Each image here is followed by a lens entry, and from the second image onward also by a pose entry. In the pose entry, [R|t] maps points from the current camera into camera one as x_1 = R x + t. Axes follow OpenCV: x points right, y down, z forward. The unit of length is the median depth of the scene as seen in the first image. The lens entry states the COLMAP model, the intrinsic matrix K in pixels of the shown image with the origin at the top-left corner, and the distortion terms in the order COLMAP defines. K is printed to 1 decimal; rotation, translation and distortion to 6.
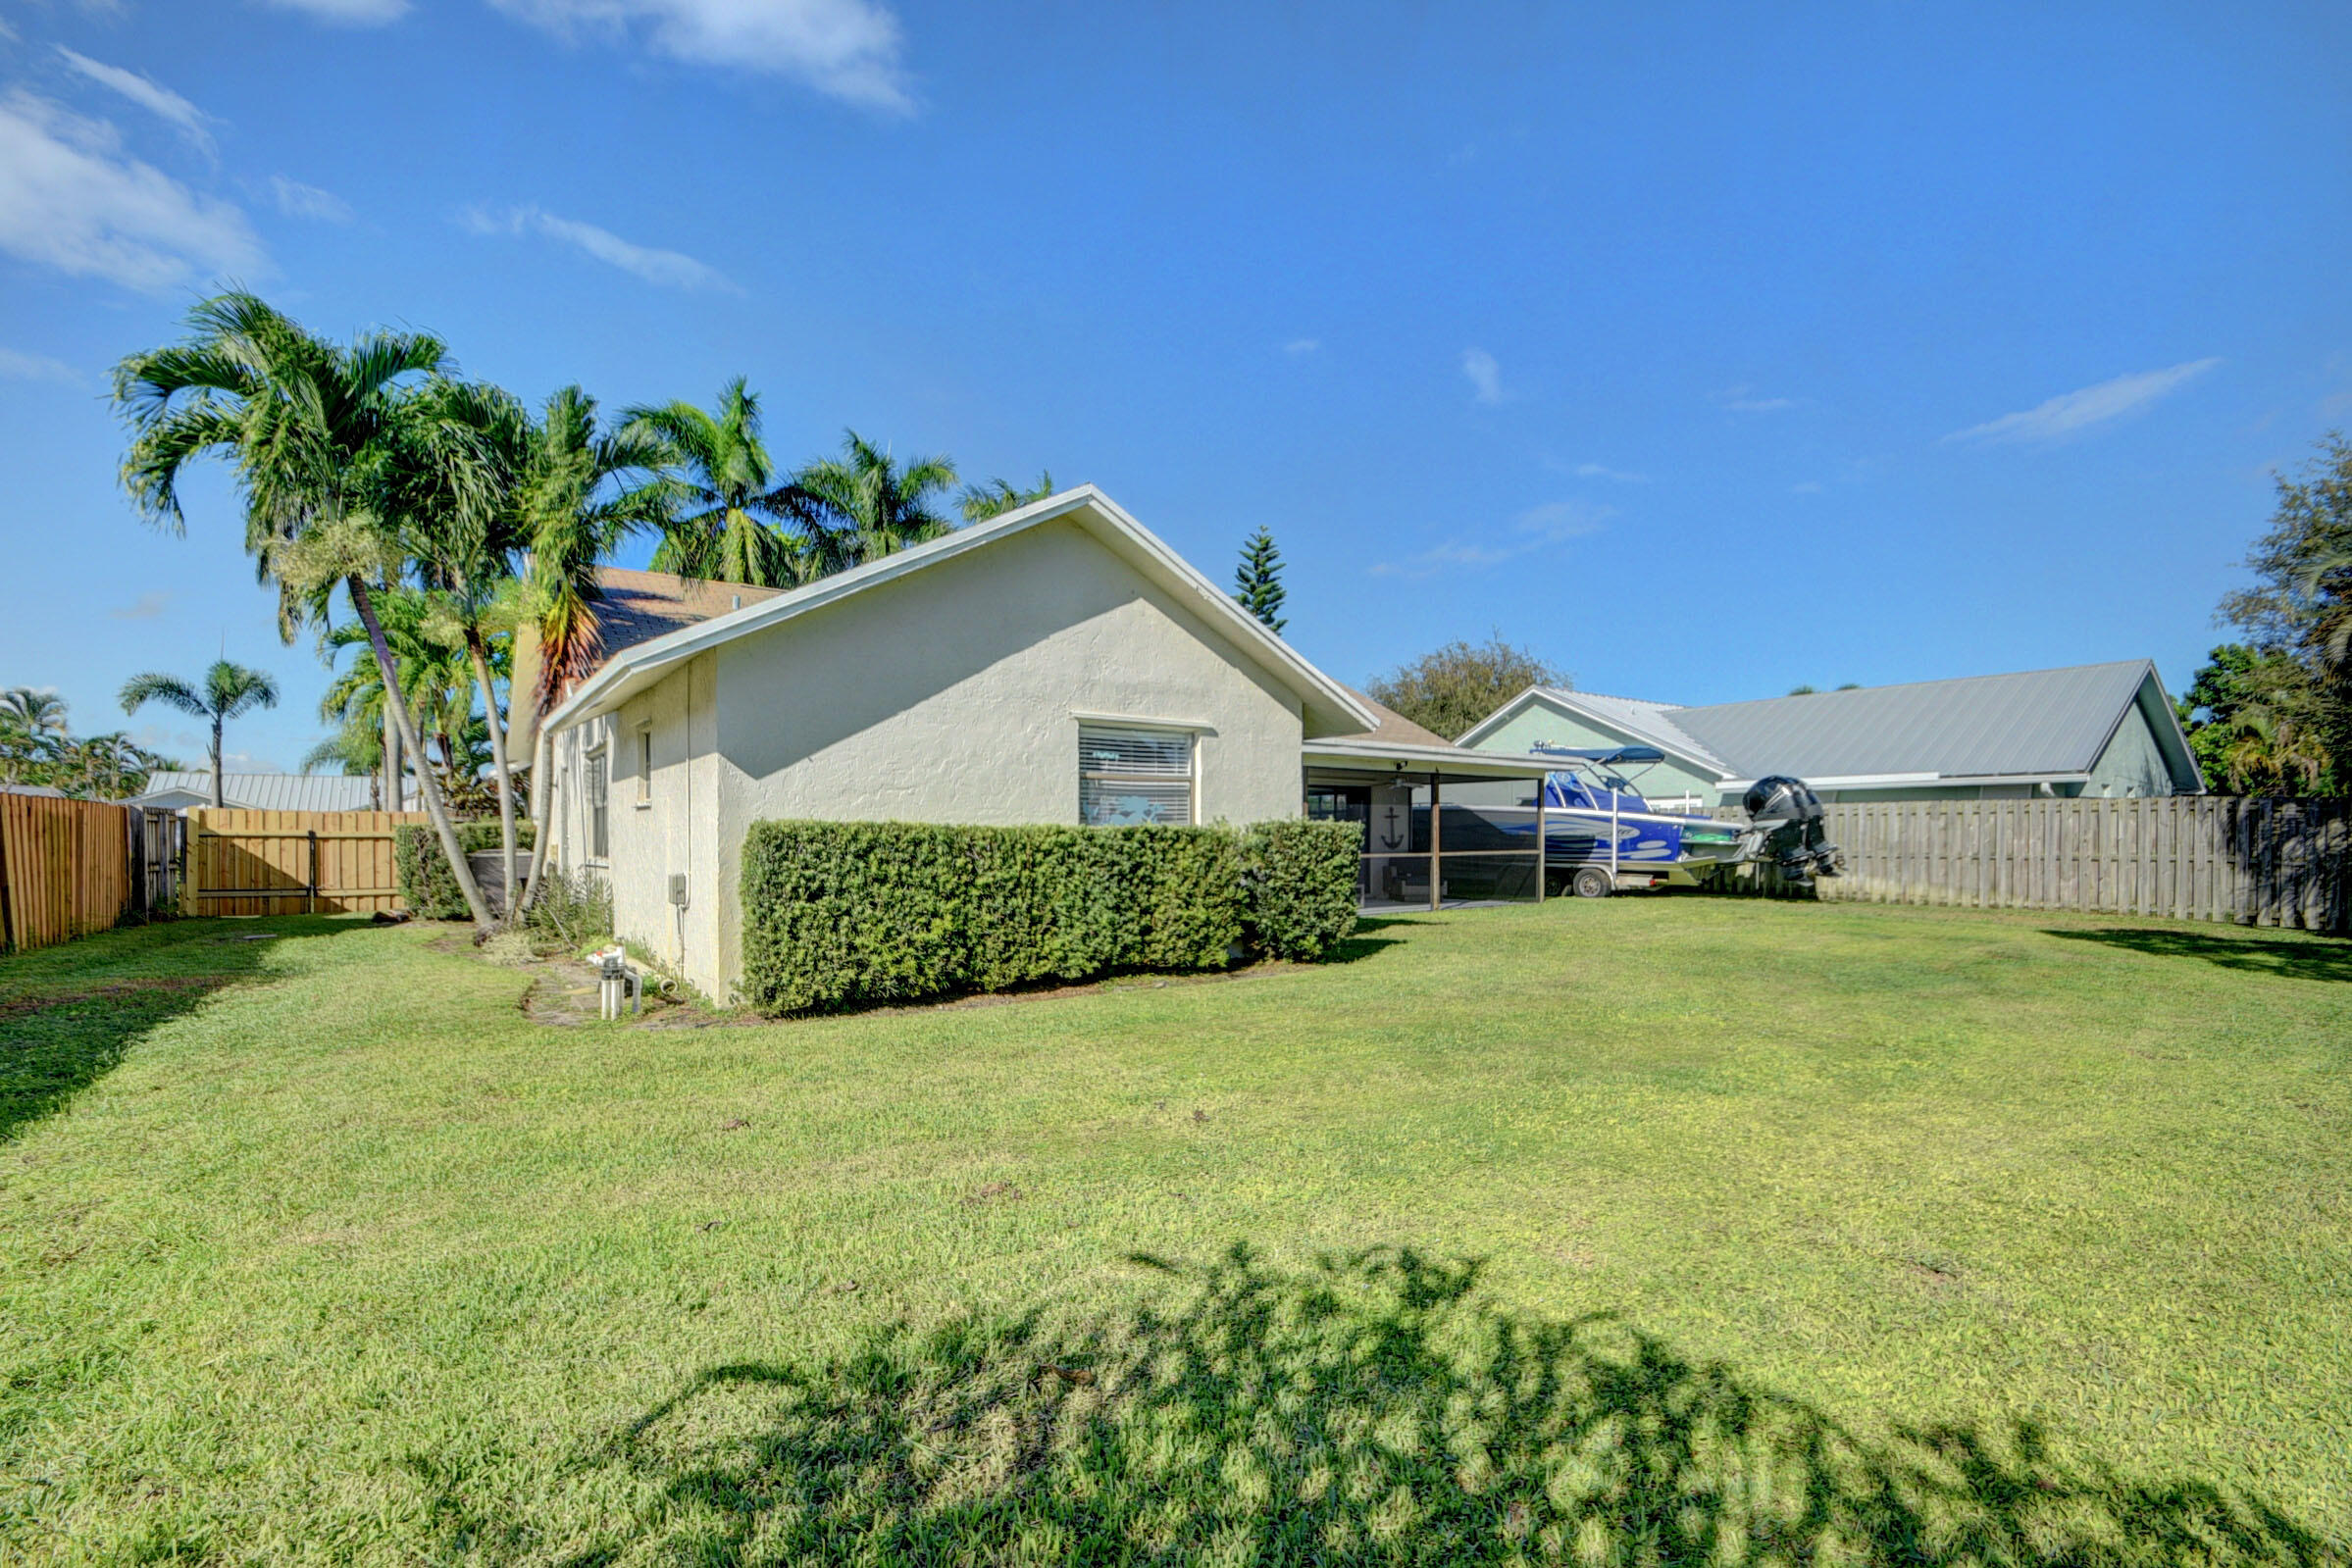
lens RADIAL K [[1028.4, 0, 1169.0], [0, 1028.4, 852.8], [0, 0, 1]] dist [0.019221, -0.019076]
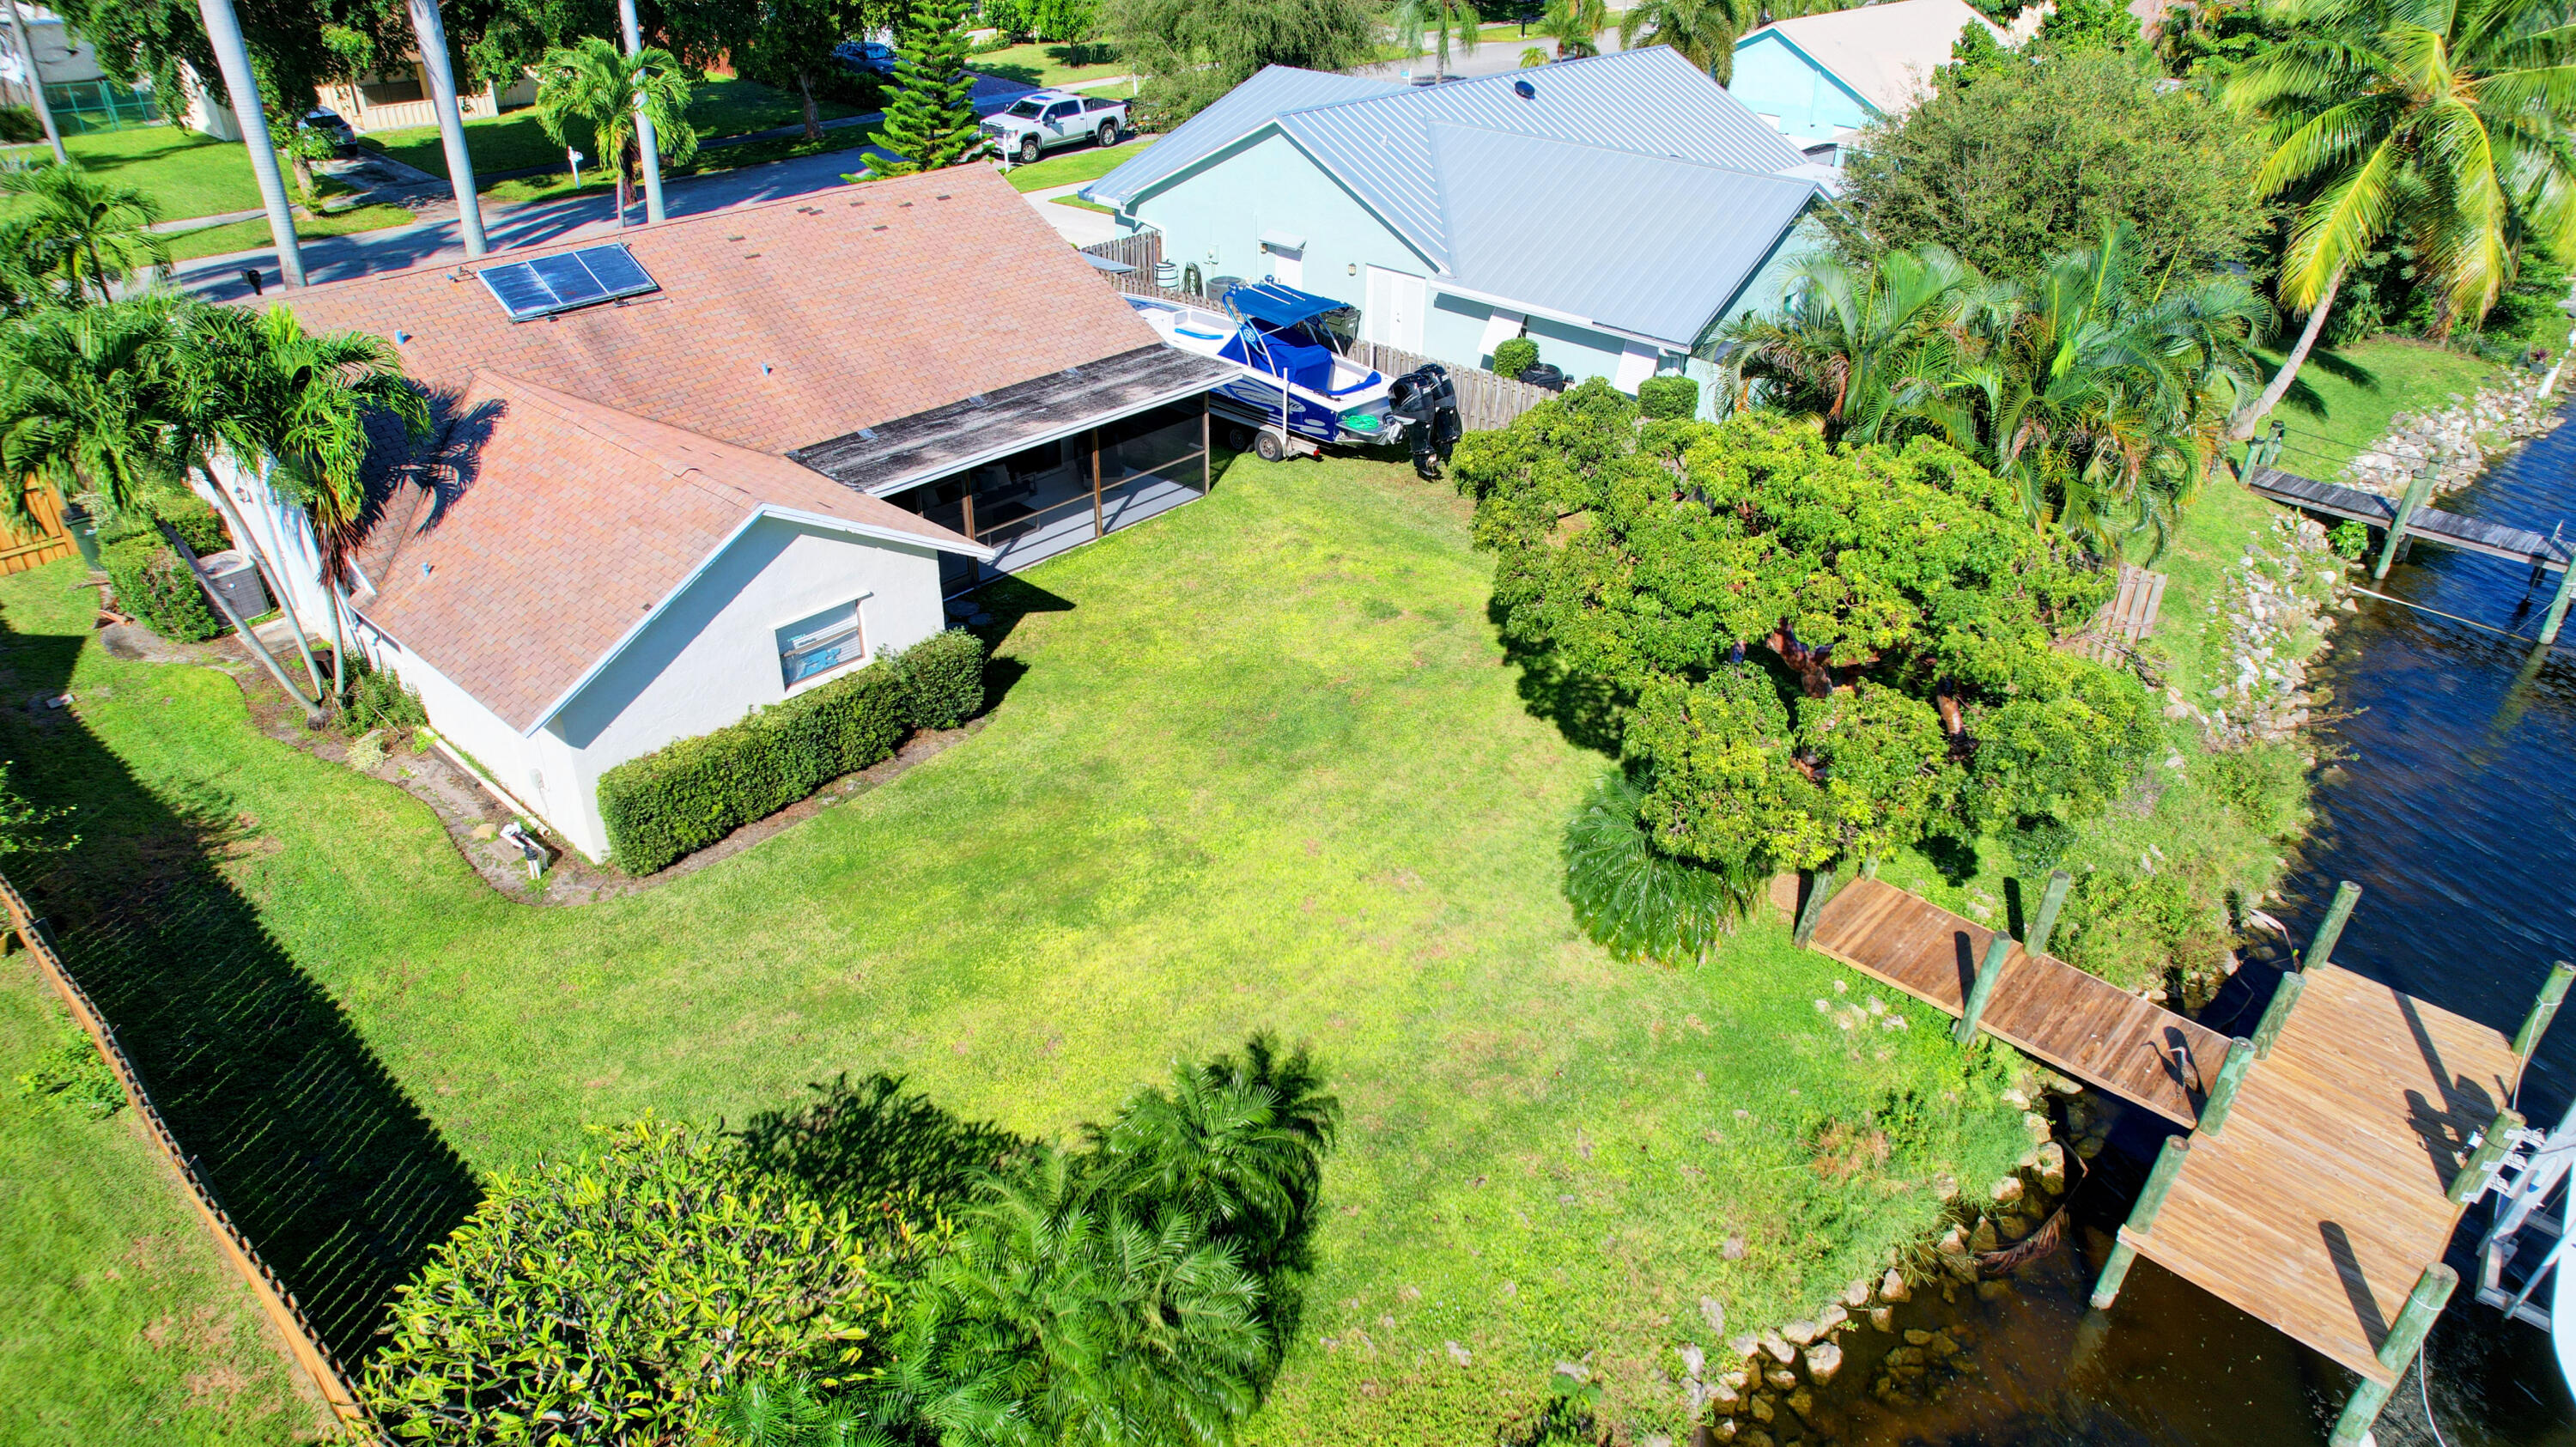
lens RADIAL K [[1672.1, 0, 1288.0], [0, 1672.1, 723.5], [0, 0, 1]] dist [0.054829, 0.000212]
pose [[0.978673, -0.088619, 0.185325, 0.181044], [-0.015507, 0.867717, 0.496817, -1.259440], [-0.204837, -0.489095, 0.847837, -1.325720]]
